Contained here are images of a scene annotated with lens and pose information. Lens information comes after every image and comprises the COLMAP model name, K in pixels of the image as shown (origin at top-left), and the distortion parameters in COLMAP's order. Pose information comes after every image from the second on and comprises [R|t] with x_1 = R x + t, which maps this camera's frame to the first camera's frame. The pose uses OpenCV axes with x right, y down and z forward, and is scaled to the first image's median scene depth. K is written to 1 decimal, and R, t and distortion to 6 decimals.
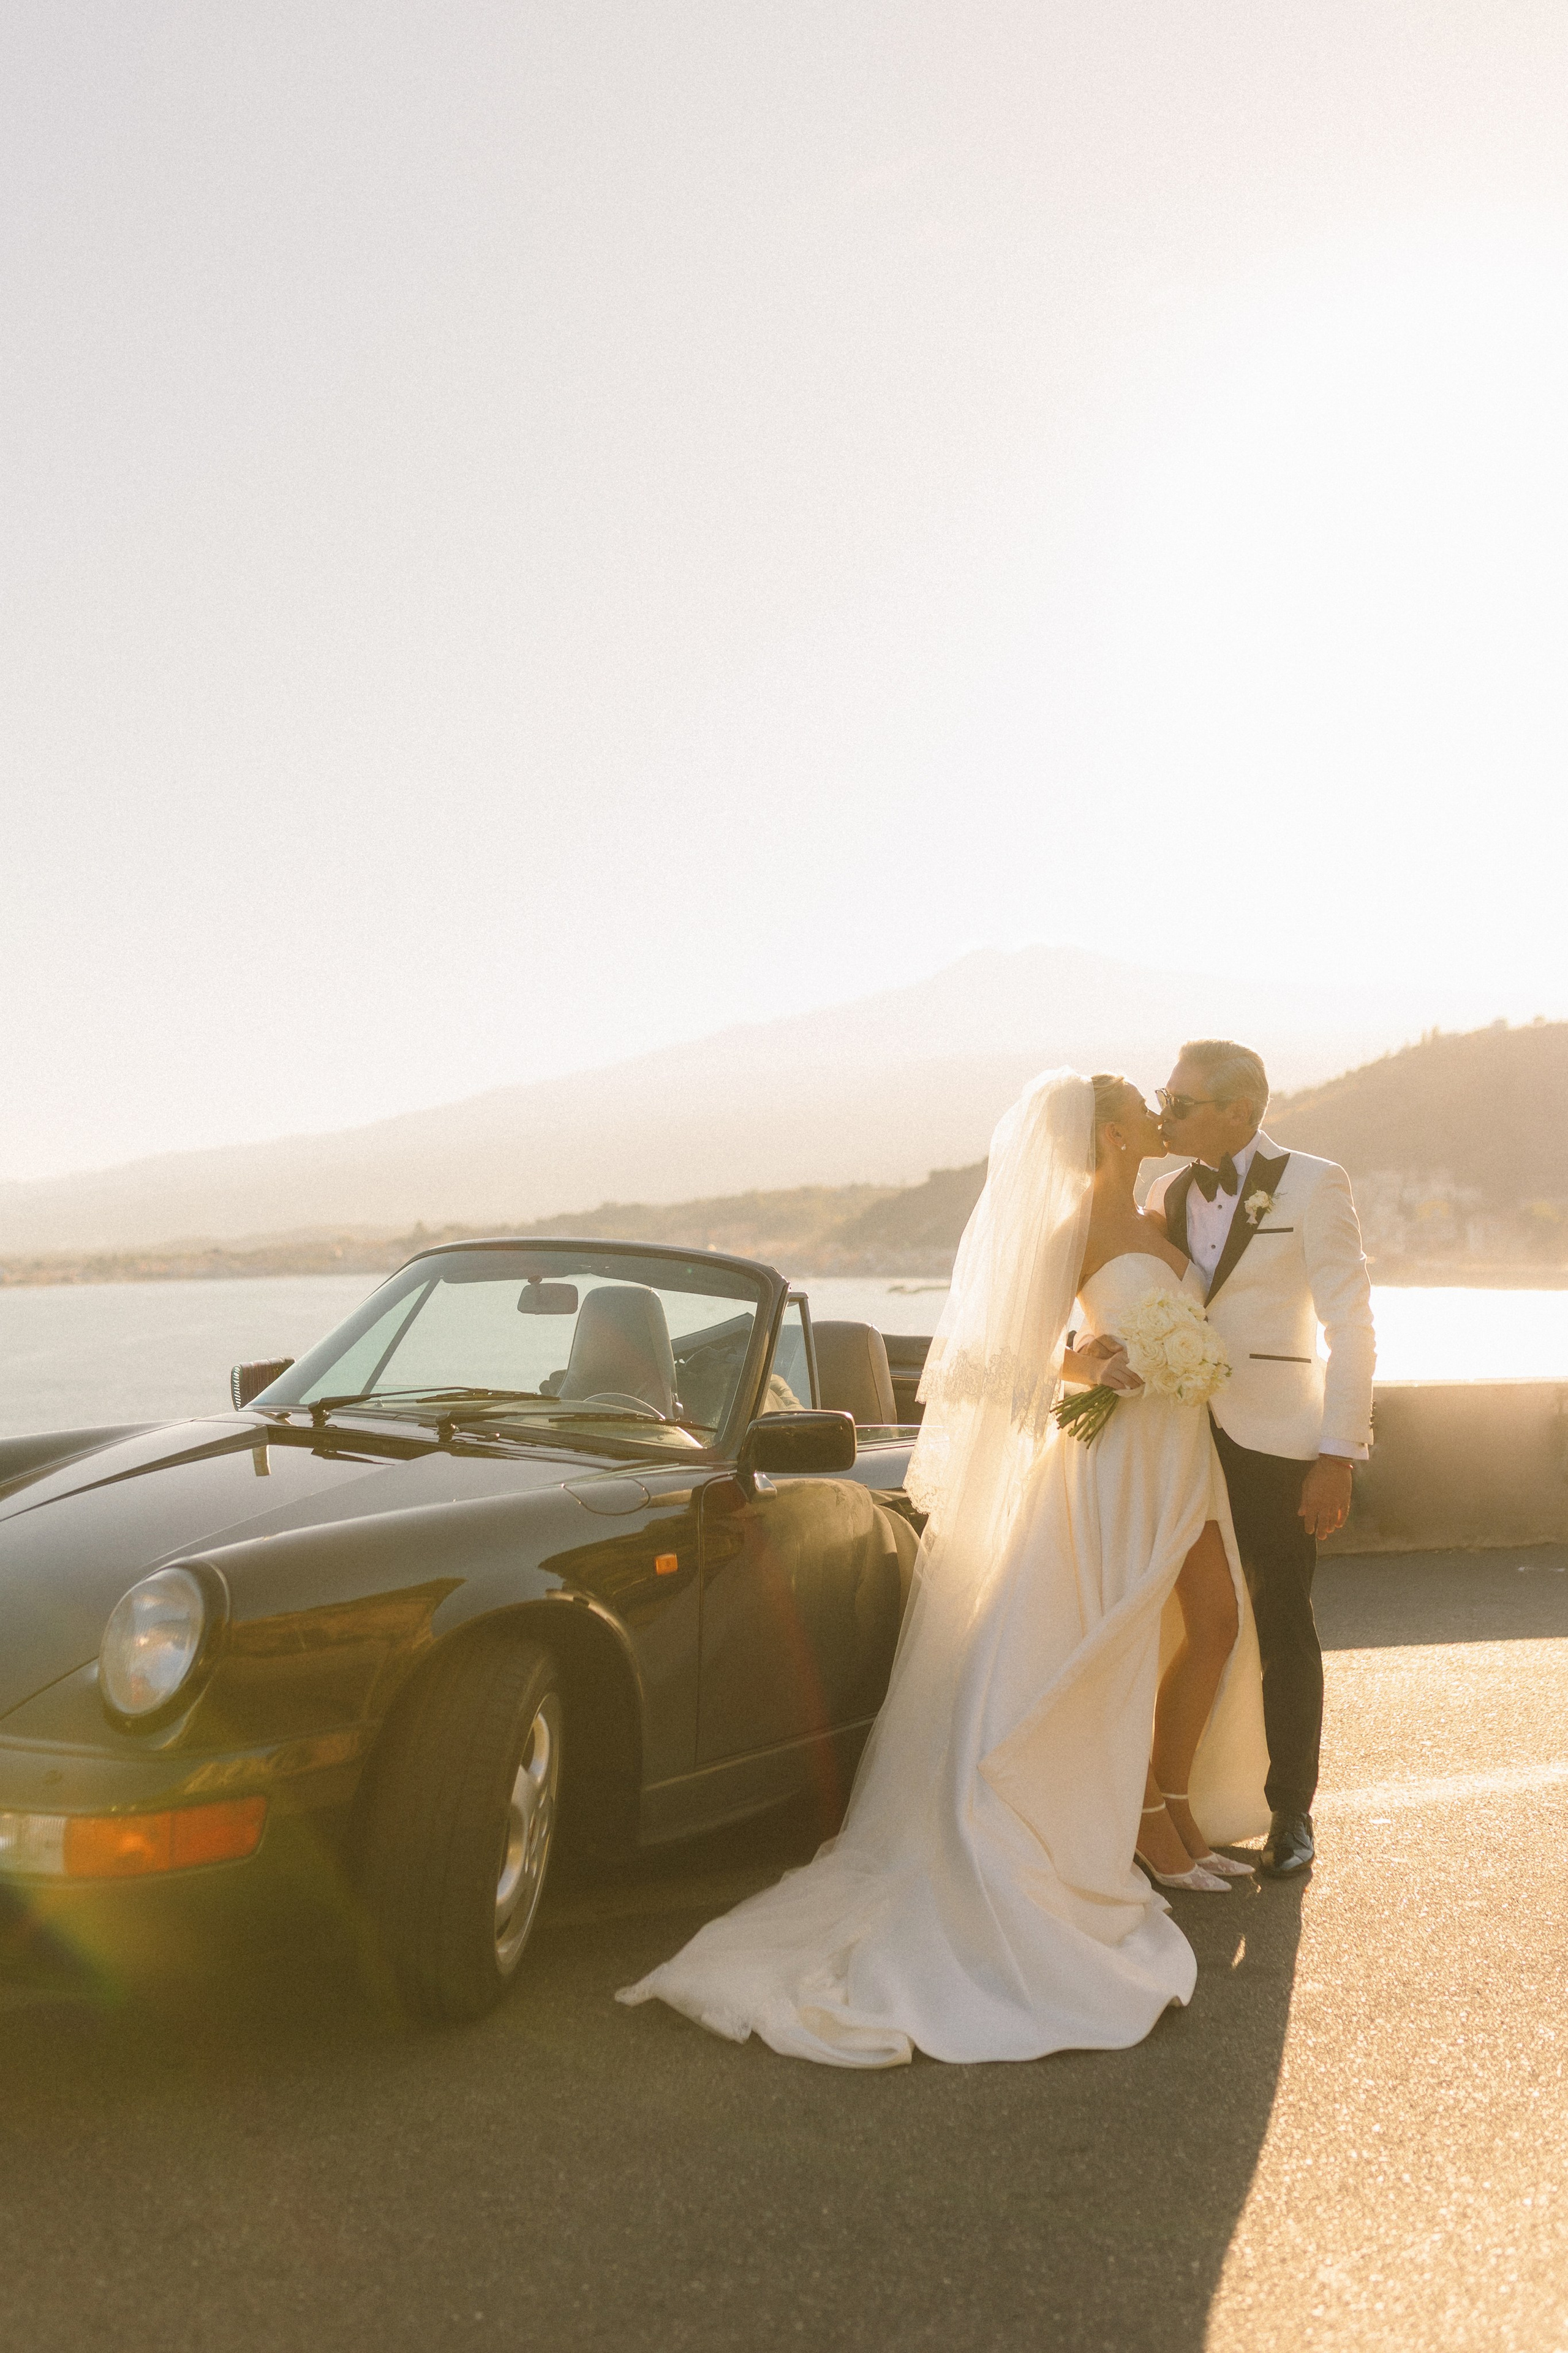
lens RADIAL K [[2290.3, 0, 784.0], [0, 2290.3, 1176.5], [0, 0, 1]] dist [-0.003177, 0.007033]
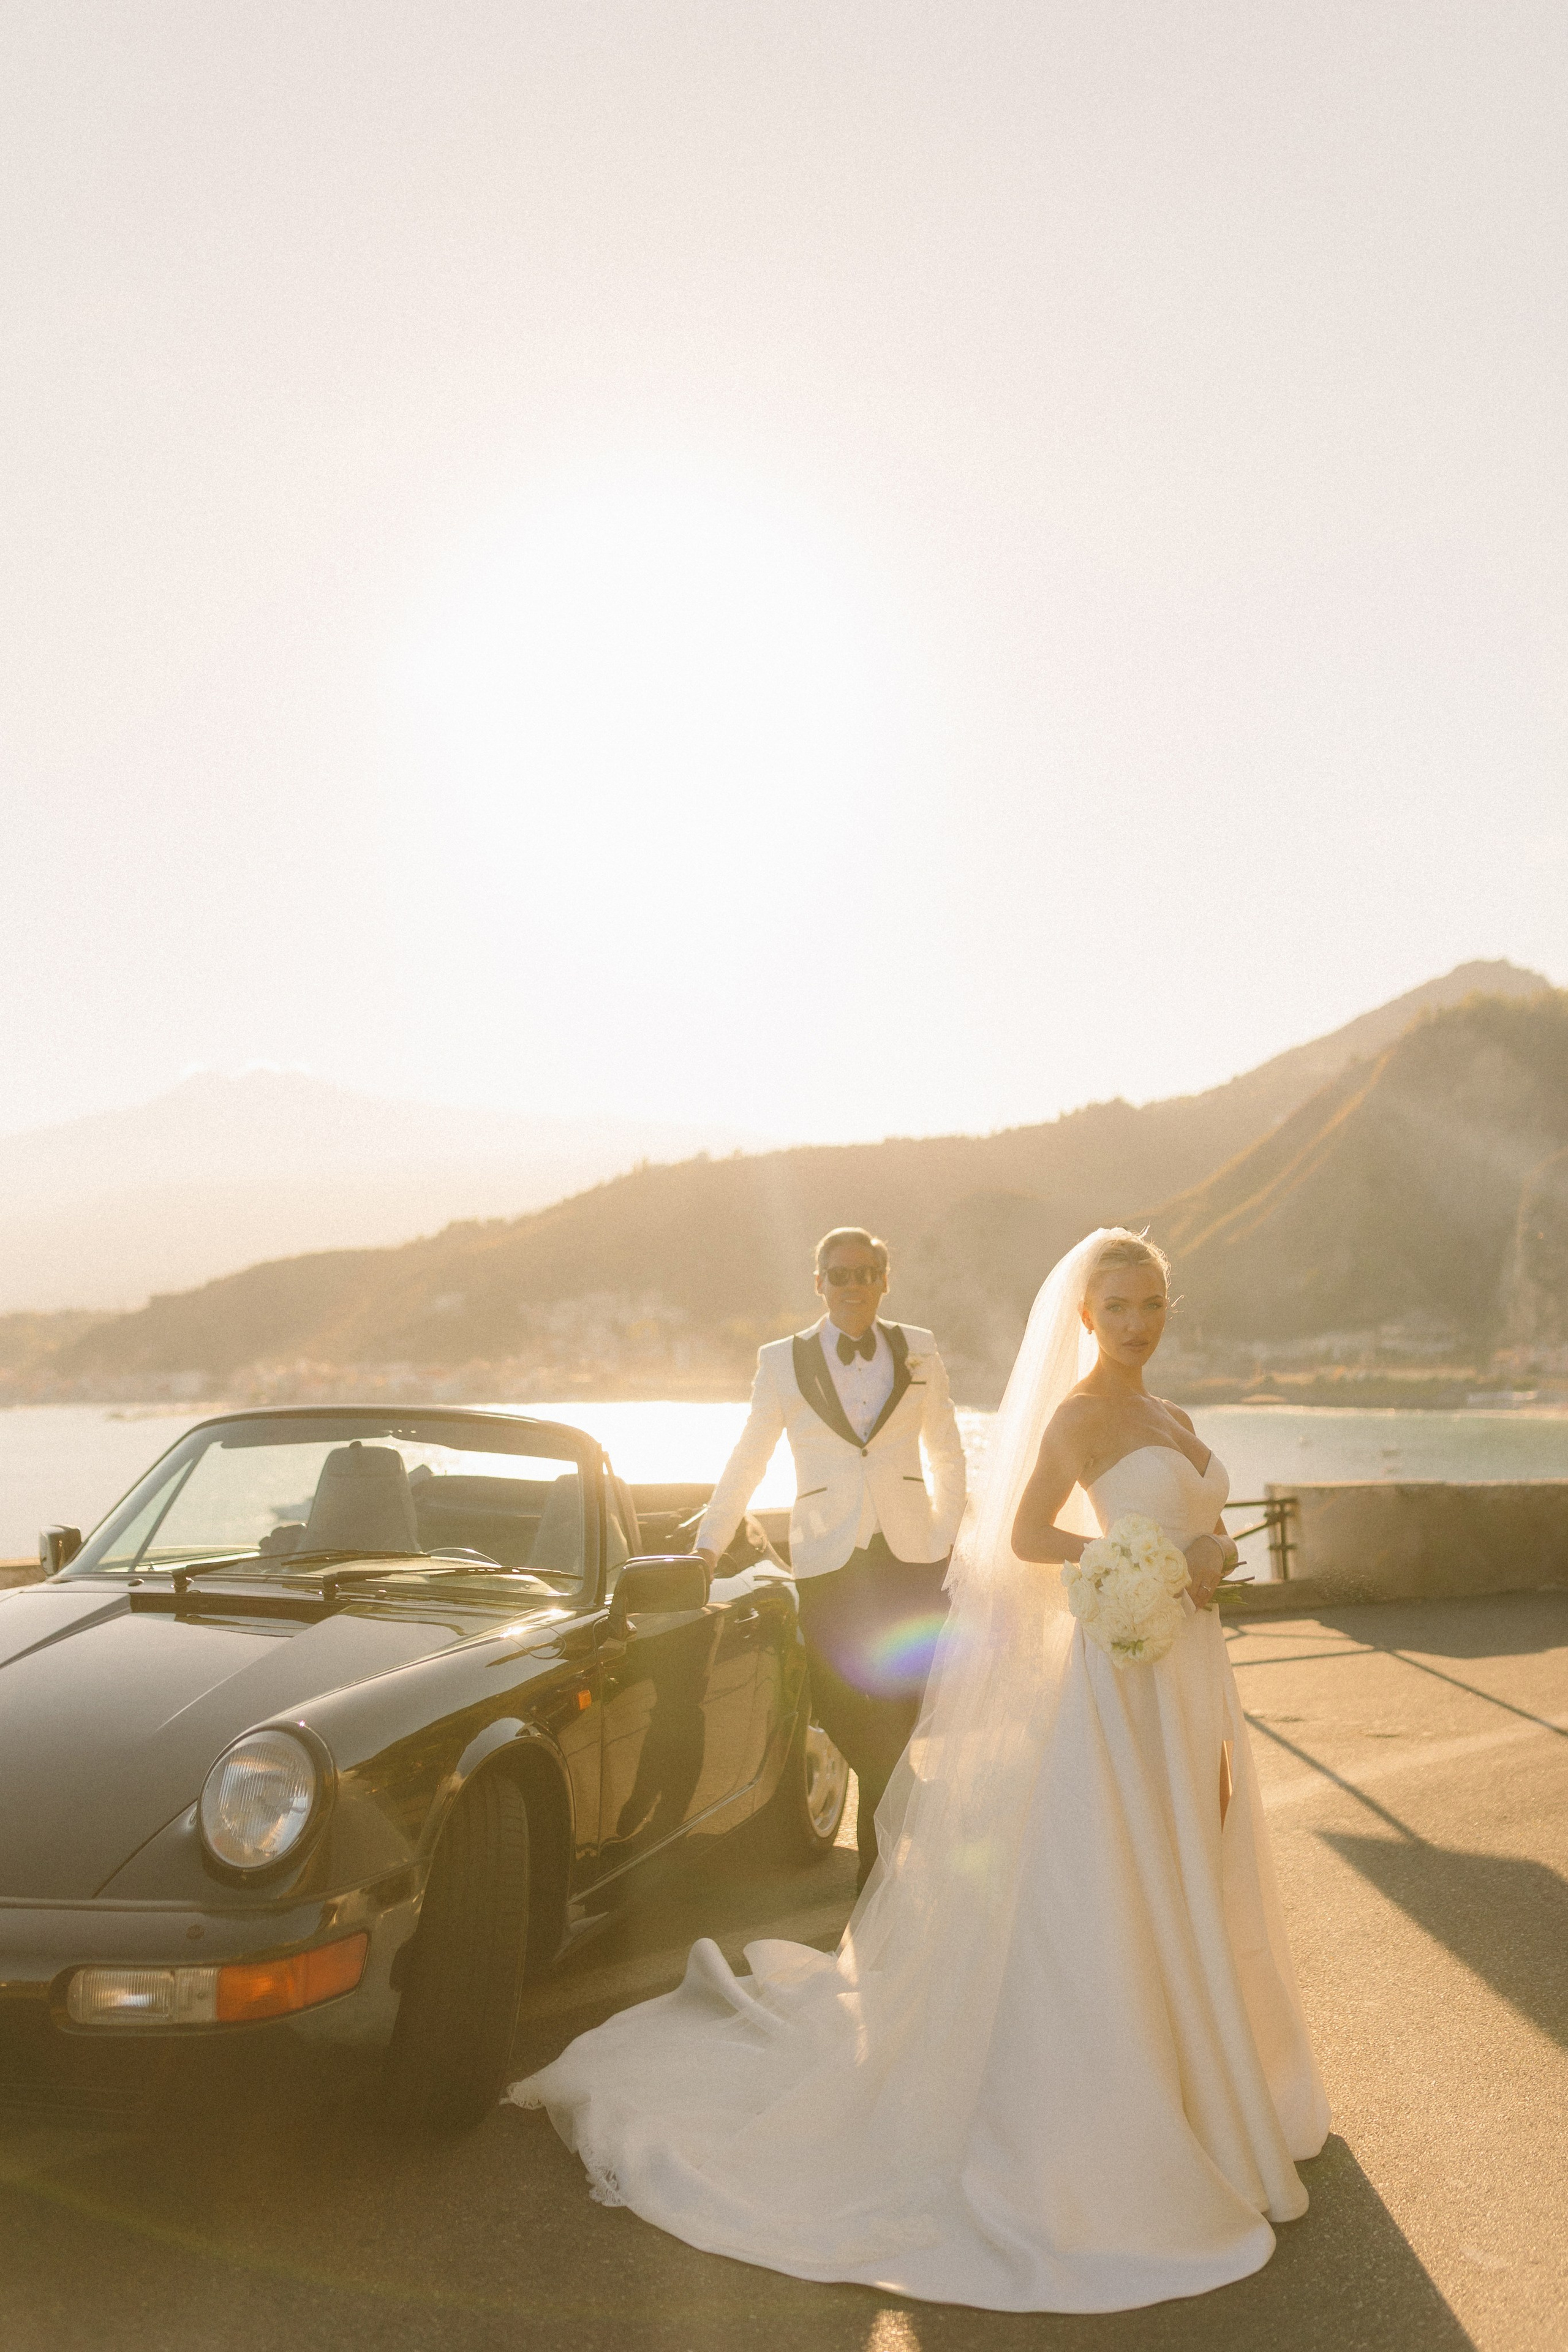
lens RADIAL K [[2240.9, 0, 784.0], [0, 2240.9, 1176.0], [0, 0, 1]] dist [0.009235, -0.003510]
pose [[0.941843, 0.013082, 0.335799, -0.295883], [0.005327, 0.998535, -0.053843, -0.026342], [-0.336011, 0.052500, 0.940394, -0.080849]]
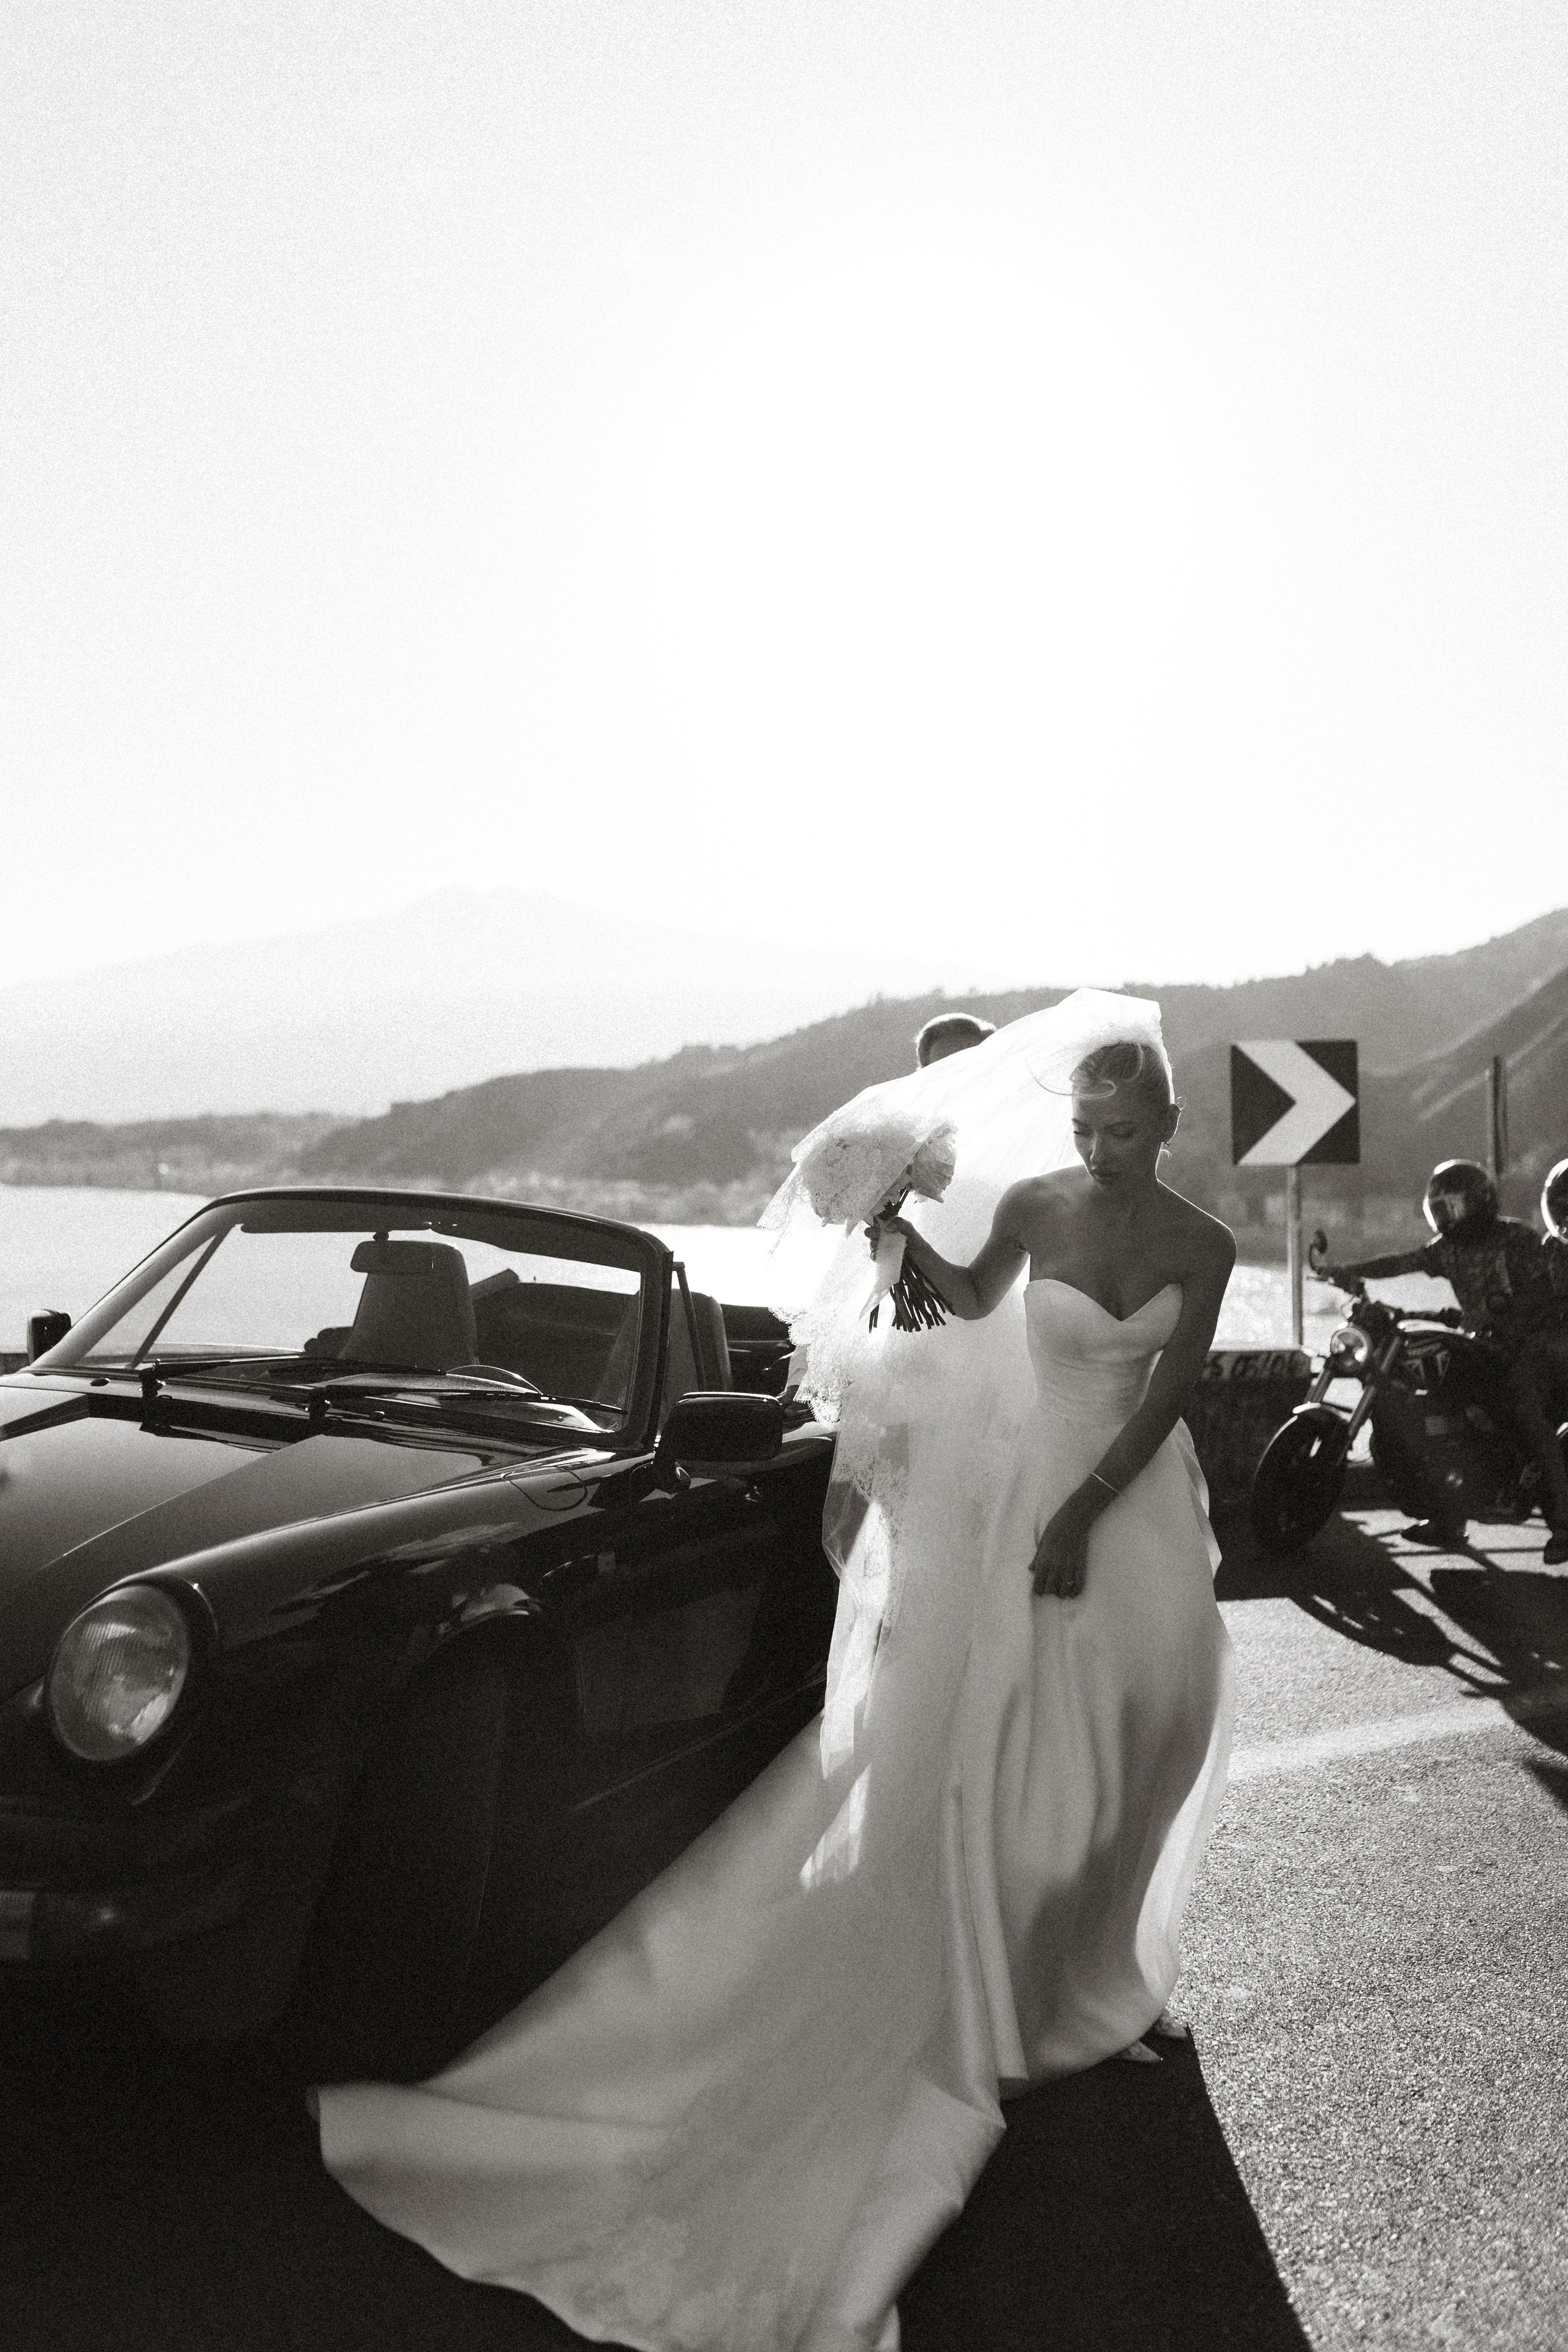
lens RADIAL K [[2236.2, 0, 784.0], [0, 2236.2, 1176.0], [0, 0, 1]] dist [0.009104, -0.005950]
pose [[0.970014, 0.043329, 0.239155, -0.178722], [-0.049935, 0.998518, 0.021629, -0.006702], [-0.237863, -0.032923, 0.970740, 0.110277]]
